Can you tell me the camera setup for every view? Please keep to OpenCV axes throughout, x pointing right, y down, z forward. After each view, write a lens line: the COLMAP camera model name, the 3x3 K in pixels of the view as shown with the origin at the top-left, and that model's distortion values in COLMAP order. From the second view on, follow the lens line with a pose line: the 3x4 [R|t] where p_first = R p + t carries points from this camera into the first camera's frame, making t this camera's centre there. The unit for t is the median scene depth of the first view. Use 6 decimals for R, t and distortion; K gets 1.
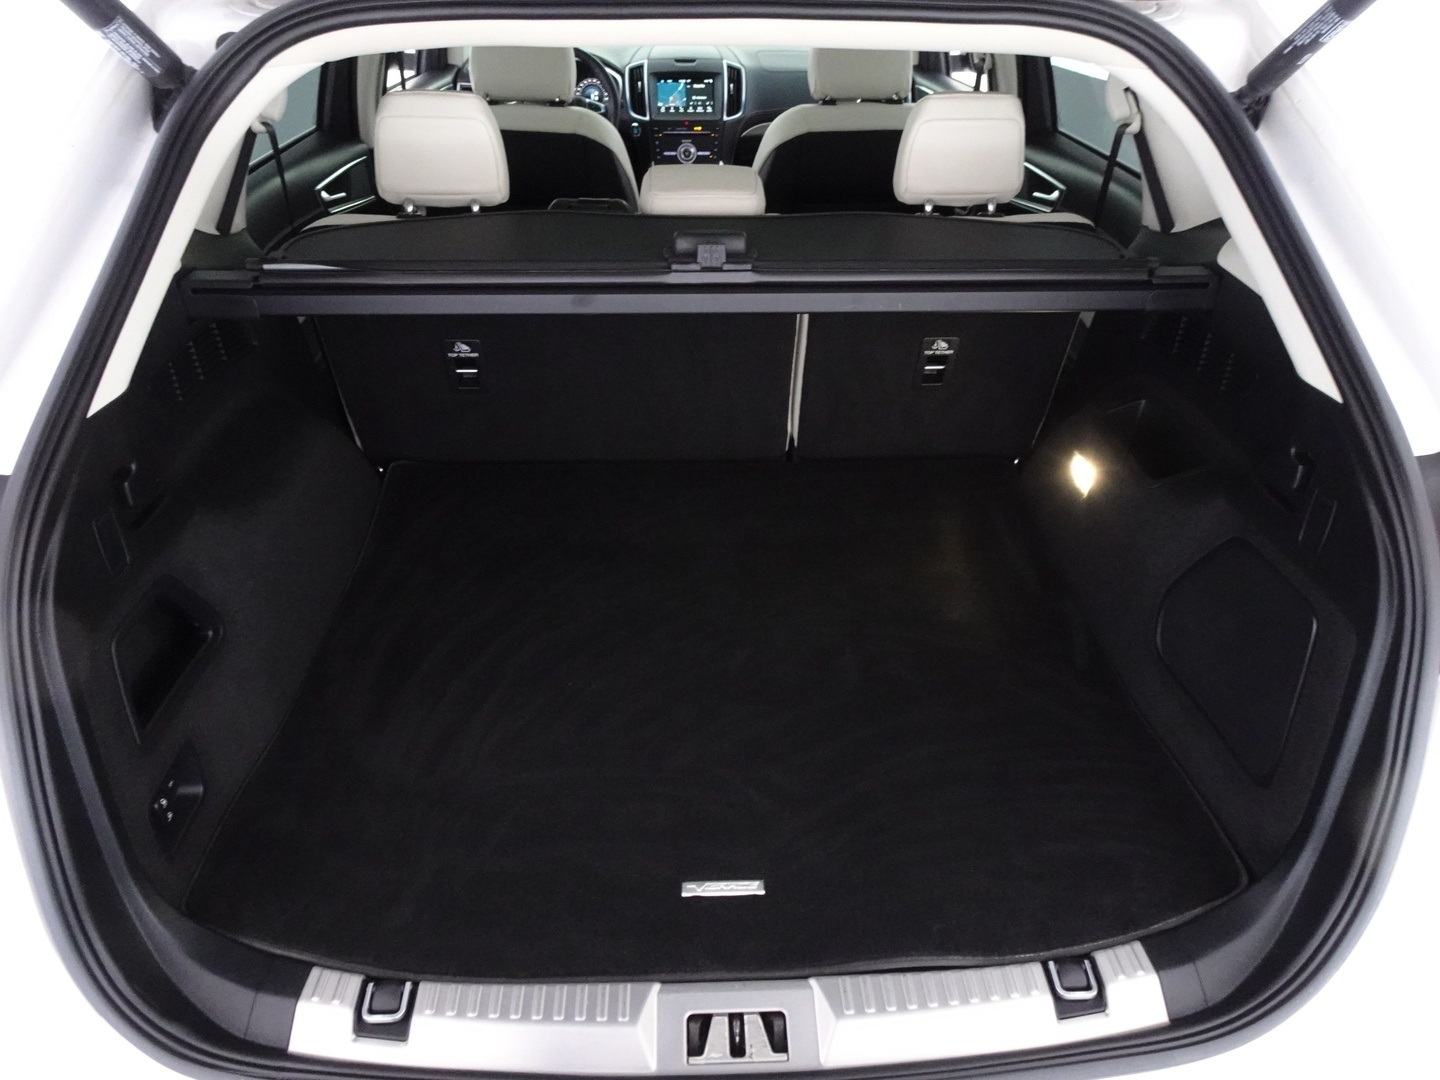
lens RADIAL K [[1021.1, 0, 720.4], [0, 1021.1, 543.5], [0, 0, 1]] dist [0.020749, 0.000458]
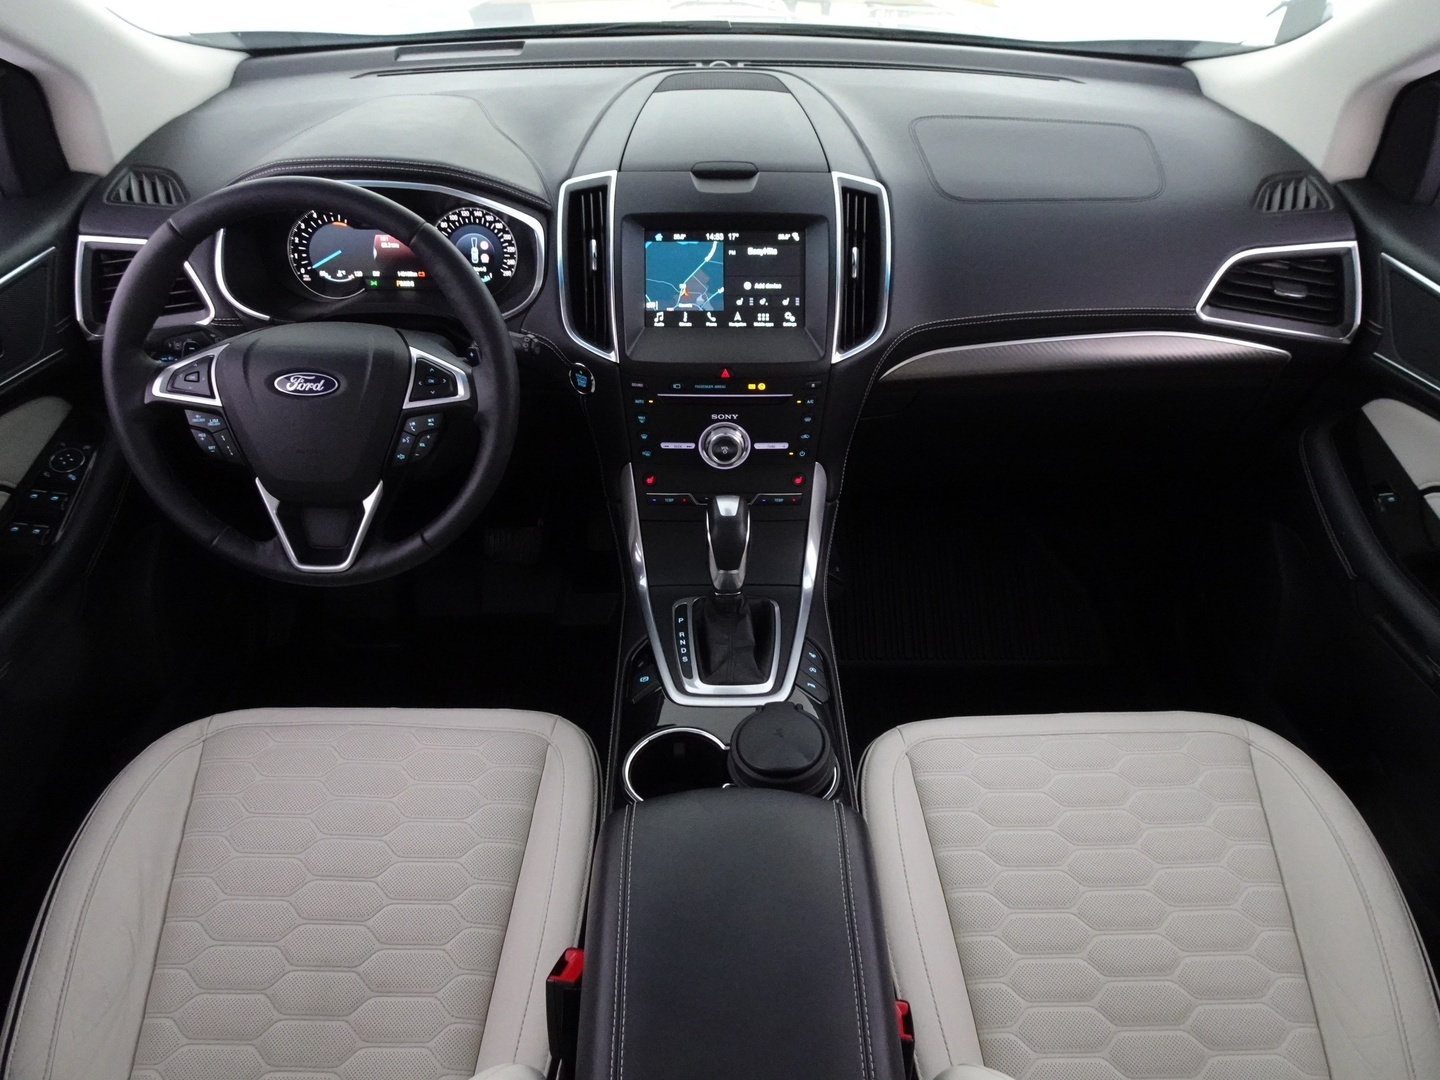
lens RADIAL K [[1021.1, 0, 718.8], [0, 1021.1, 534.5], [0, 0, 1]] dist [0.020749, 0.000458]
pose [[0.999493, 0.019209, -0.025408, -0.025020], [-0.016108, 0.992992, 0.117079, -0.390857], [0.027479, -0.116610, 0.992798, 0.638600]]
